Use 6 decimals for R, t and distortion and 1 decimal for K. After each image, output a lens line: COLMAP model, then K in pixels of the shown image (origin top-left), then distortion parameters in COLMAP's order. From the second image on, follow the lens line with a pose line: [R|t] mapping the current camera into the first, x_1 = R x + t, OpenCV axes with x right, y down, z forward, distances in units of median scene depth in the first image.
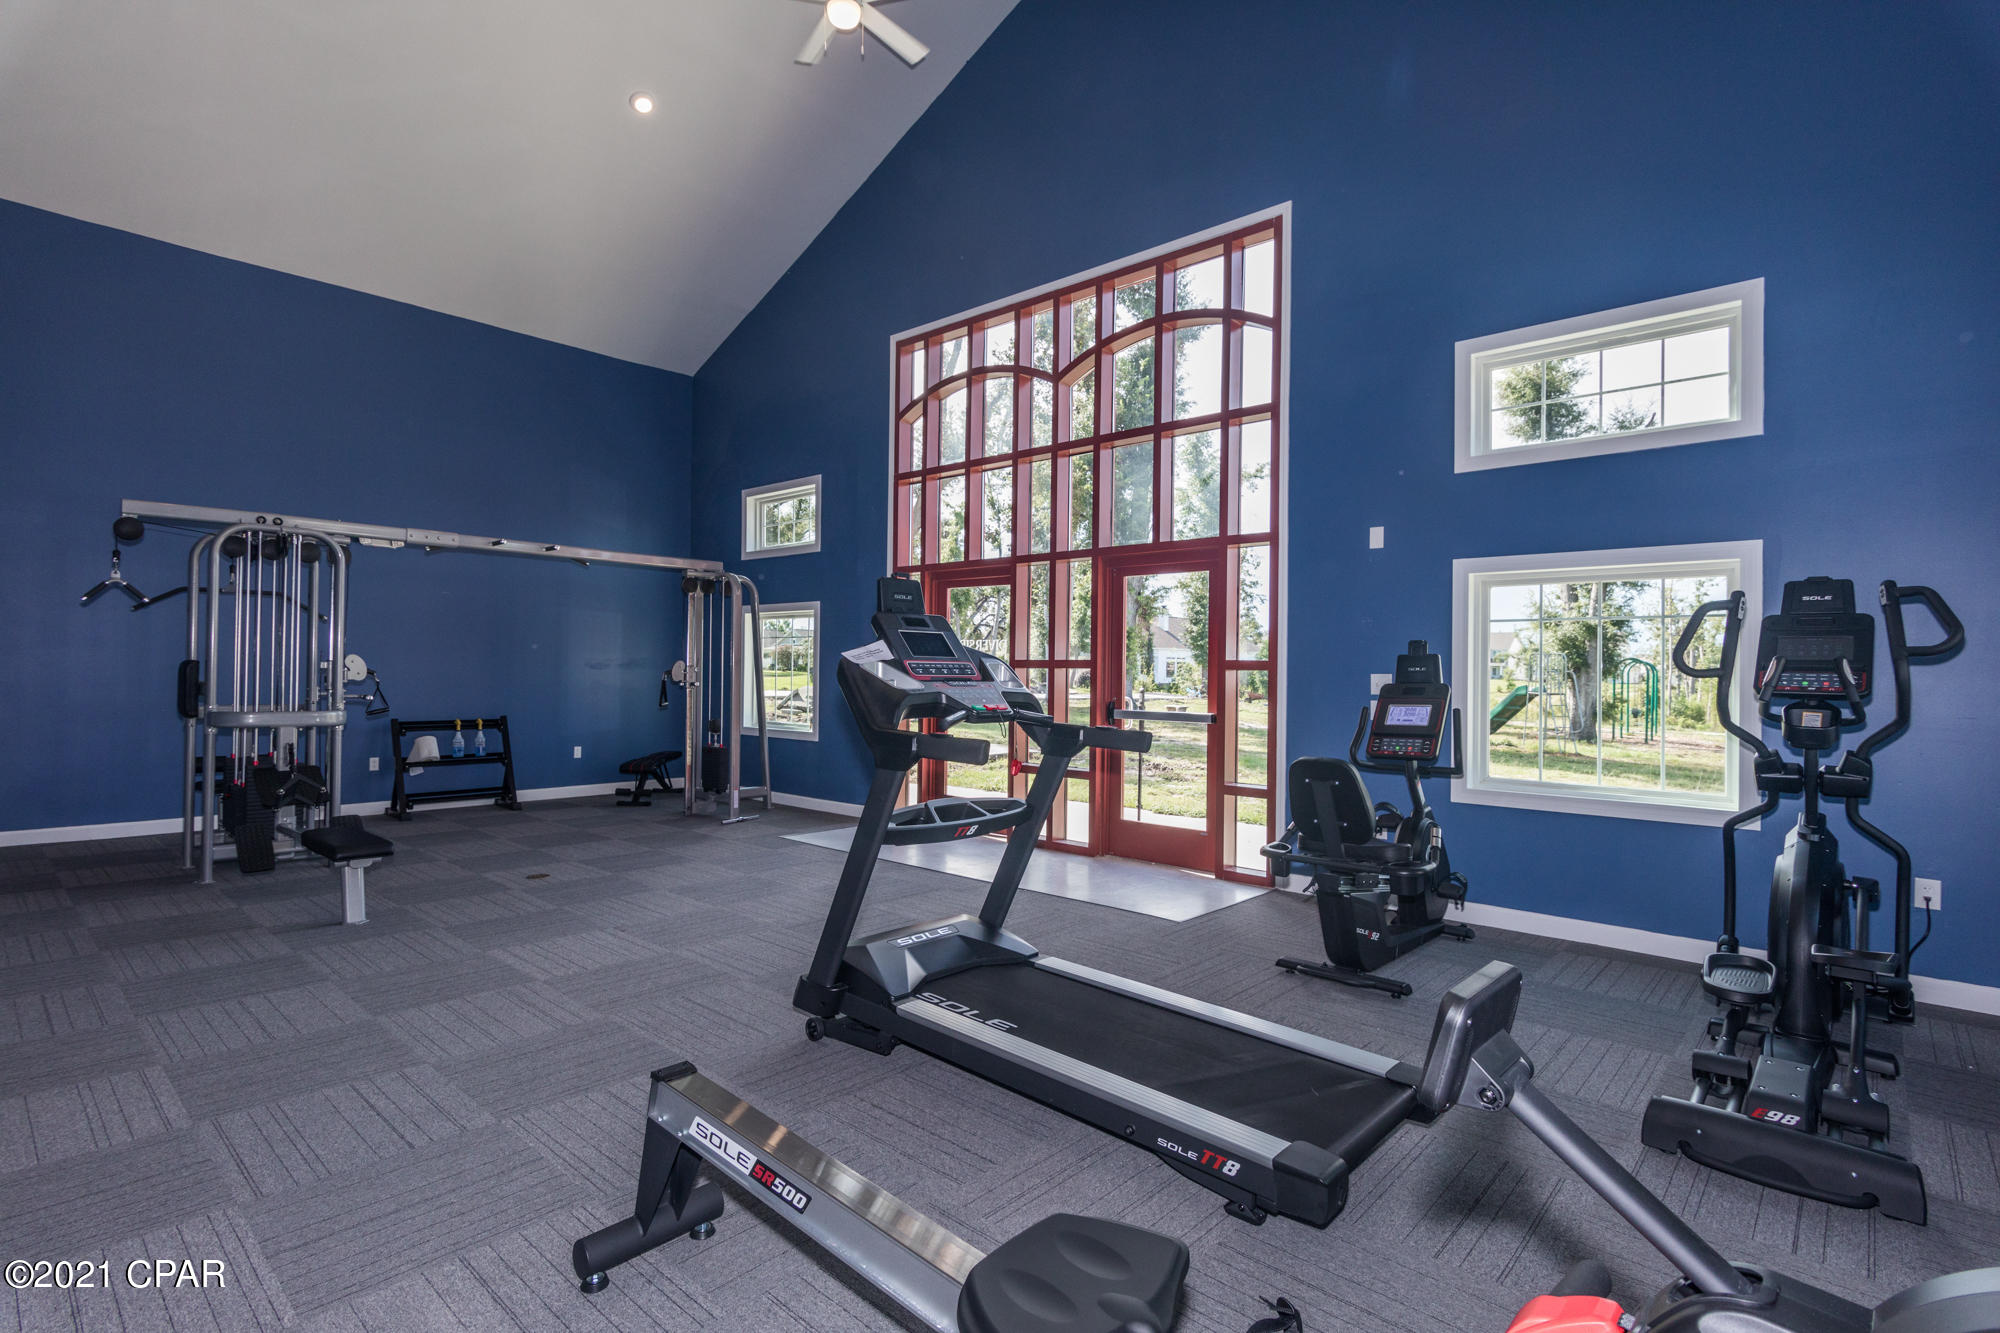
lens RADIAL K [[952.4, 0, 992.8], [0, 952.4, 659.2], [0, 0, 1]] dist [0.004988, -0.000165]
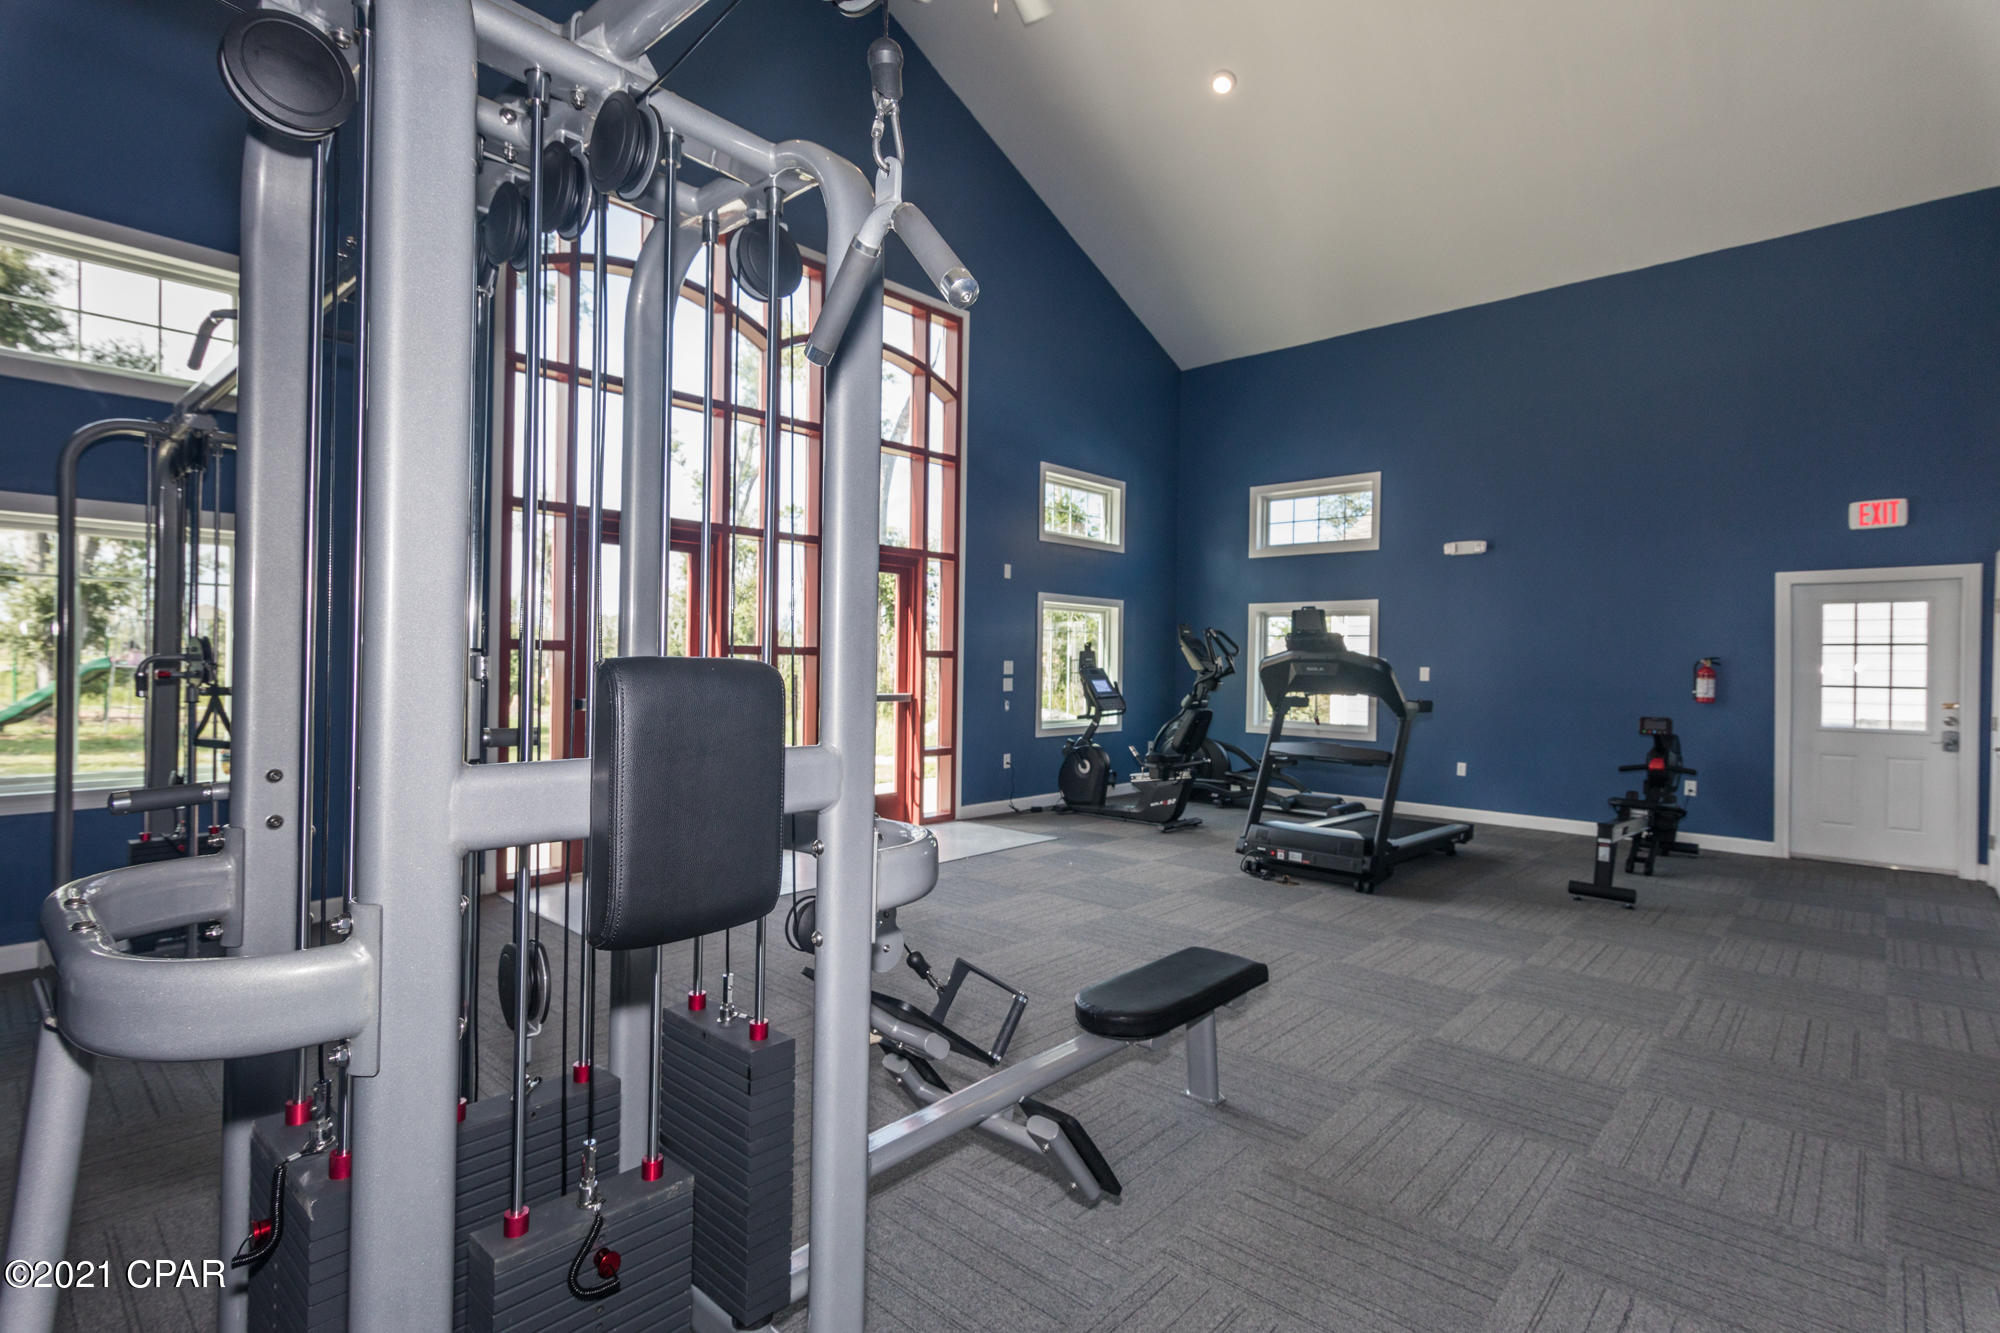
lens RADIAL K [[952.4, 0, 992.9], [0, 952.4, 666.8], [0, 0, 1]] dist [0.004988, -0.000165]
pose [[0.016264, -0.019634, 0.999675, -1.258851], [-0.024824, 0.999491, 0.020034, -0.005057], [-0.999560, -0.025142, 0.015768, 1.122953]]
